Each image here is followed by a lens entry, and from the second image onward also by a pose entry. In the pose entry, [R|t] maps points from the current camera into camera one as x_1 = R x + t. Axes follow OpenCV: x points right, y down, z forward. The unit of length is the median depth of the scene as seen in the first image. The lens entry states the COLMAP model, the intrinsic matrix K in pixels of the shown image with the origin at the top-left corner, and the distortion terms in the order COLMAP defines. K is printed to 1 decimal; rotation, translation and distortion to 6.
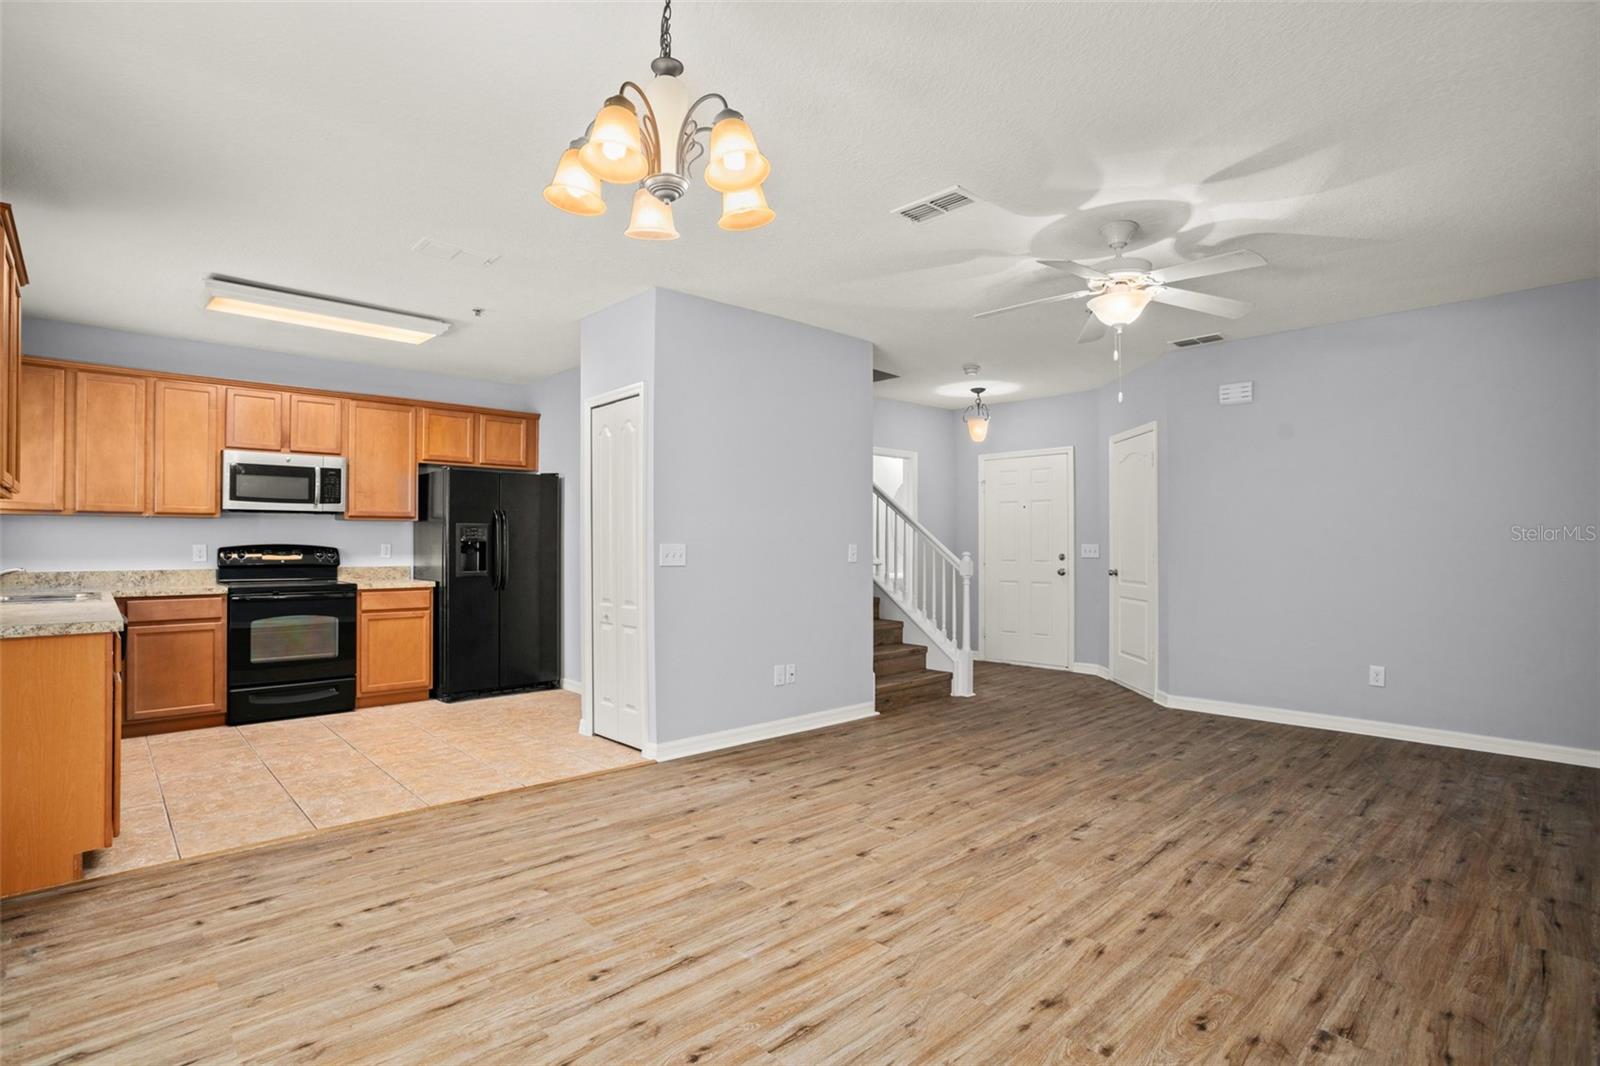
lens RADIAL K [[773.5, 0, 787.4], [0, 773.5, 535.4], [0, 0, 1]] dist [-0.053192, 0.022073]
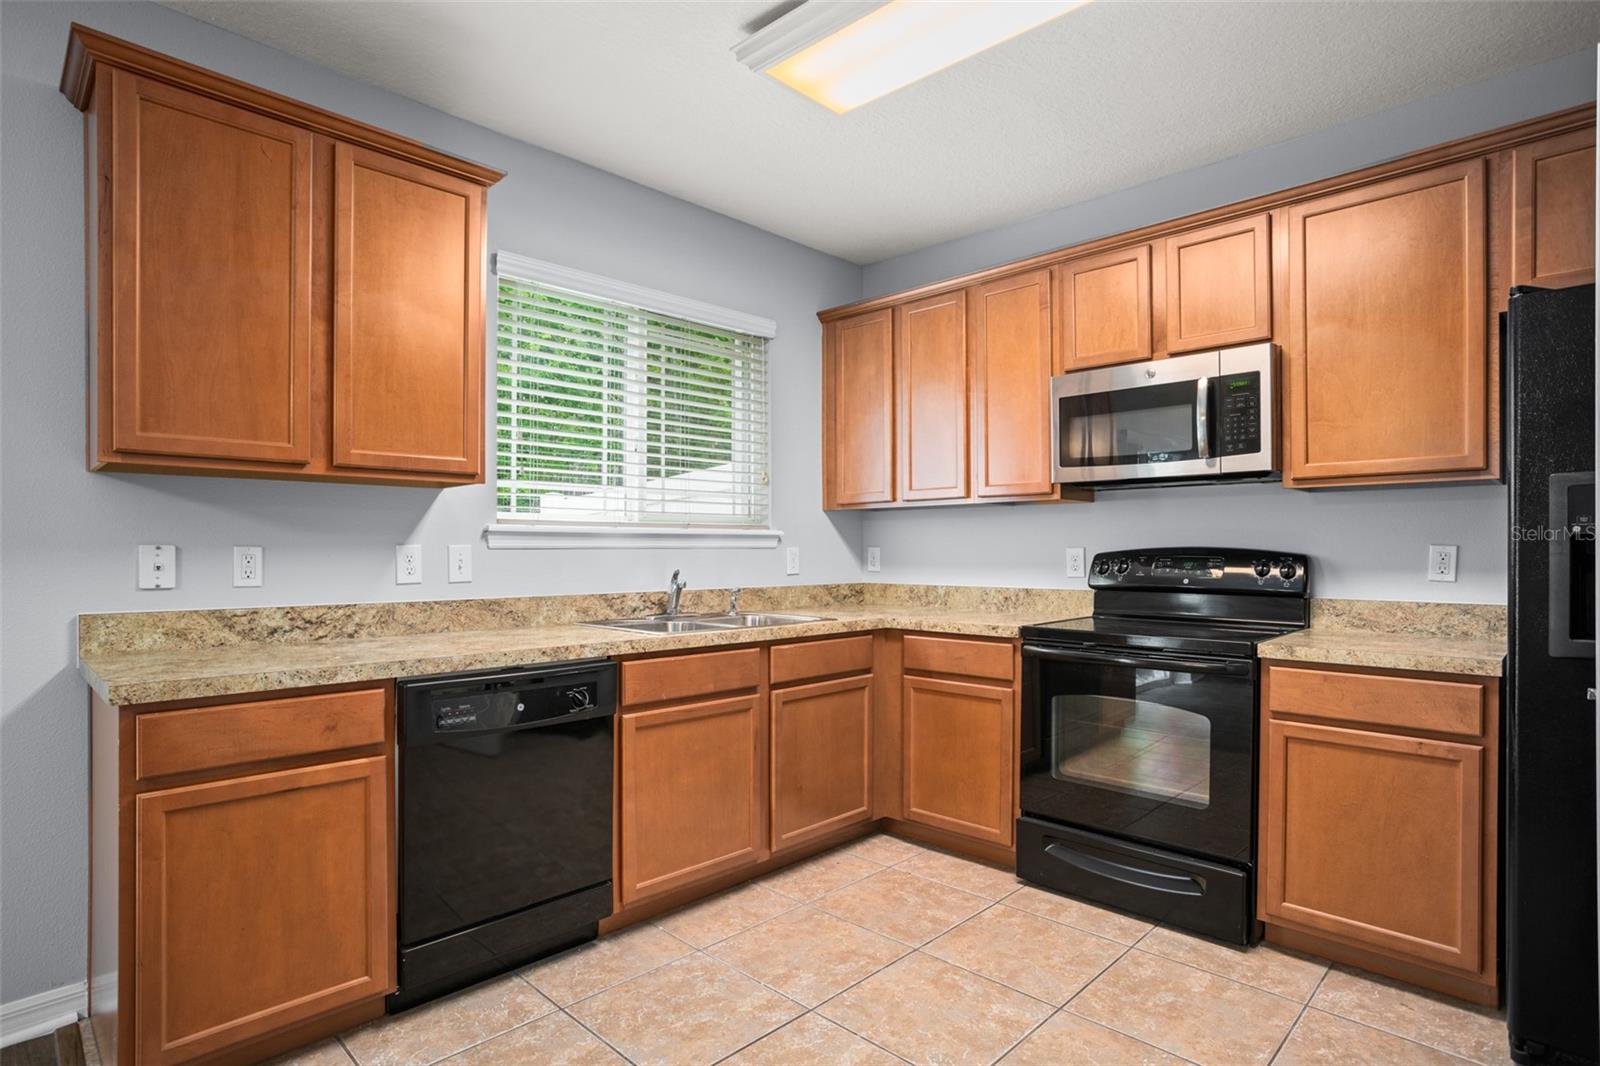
lens RADIAL K [[824.5, 0, 784.2], [0, 824.5, 550.4], [0, 0, 1]] dist [-0.049505, 0.030068]
pose [[0.039274, 0.000061, -0.999228, -0.197090], [0.013285, 0.999912, 0.000583, 0.014237], [0.999140, -0.013297, 0.039270, 1.021947]]
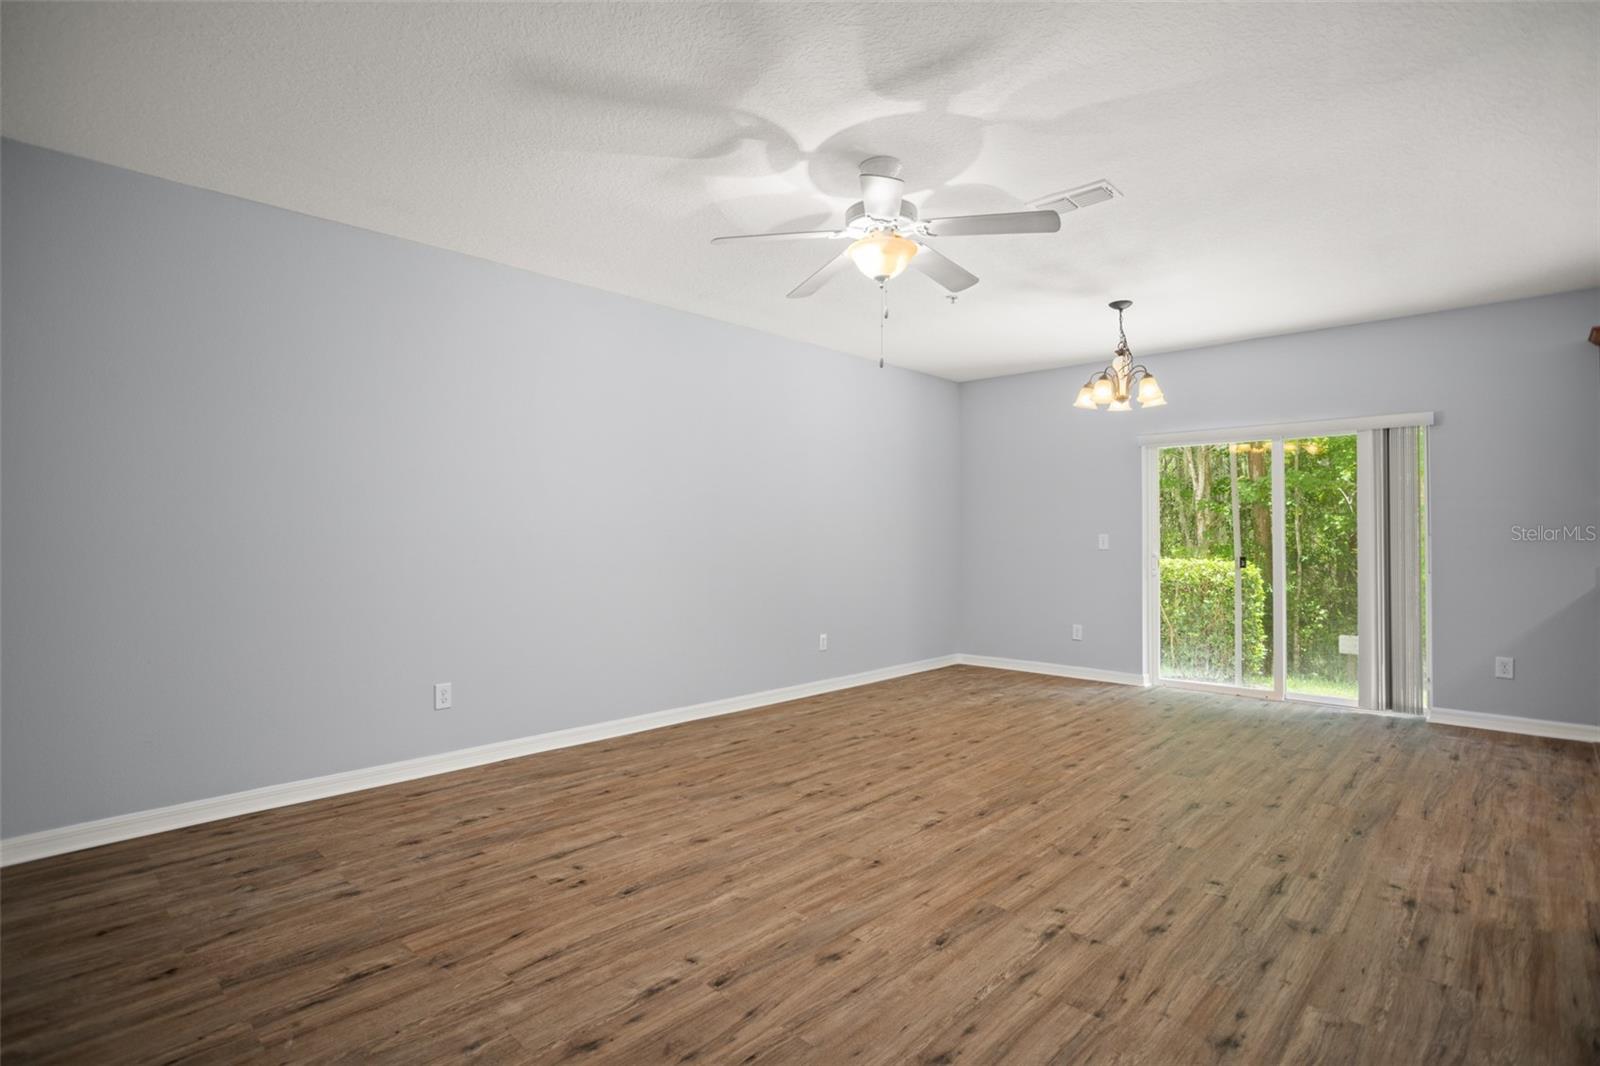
lens RADIAL K [[785.0, 0, 785.8], [0, 785.0, 547.7], [0, 0, 1]] dist [-0.060892, 0.027191]
pose [[-0.998425, 0.001907, -0.056067, 0.512701], [0.002050, 0.999995, -0.002507, 0.026727], [0.056061, -0.002618, -0.998424, 1.618287]]
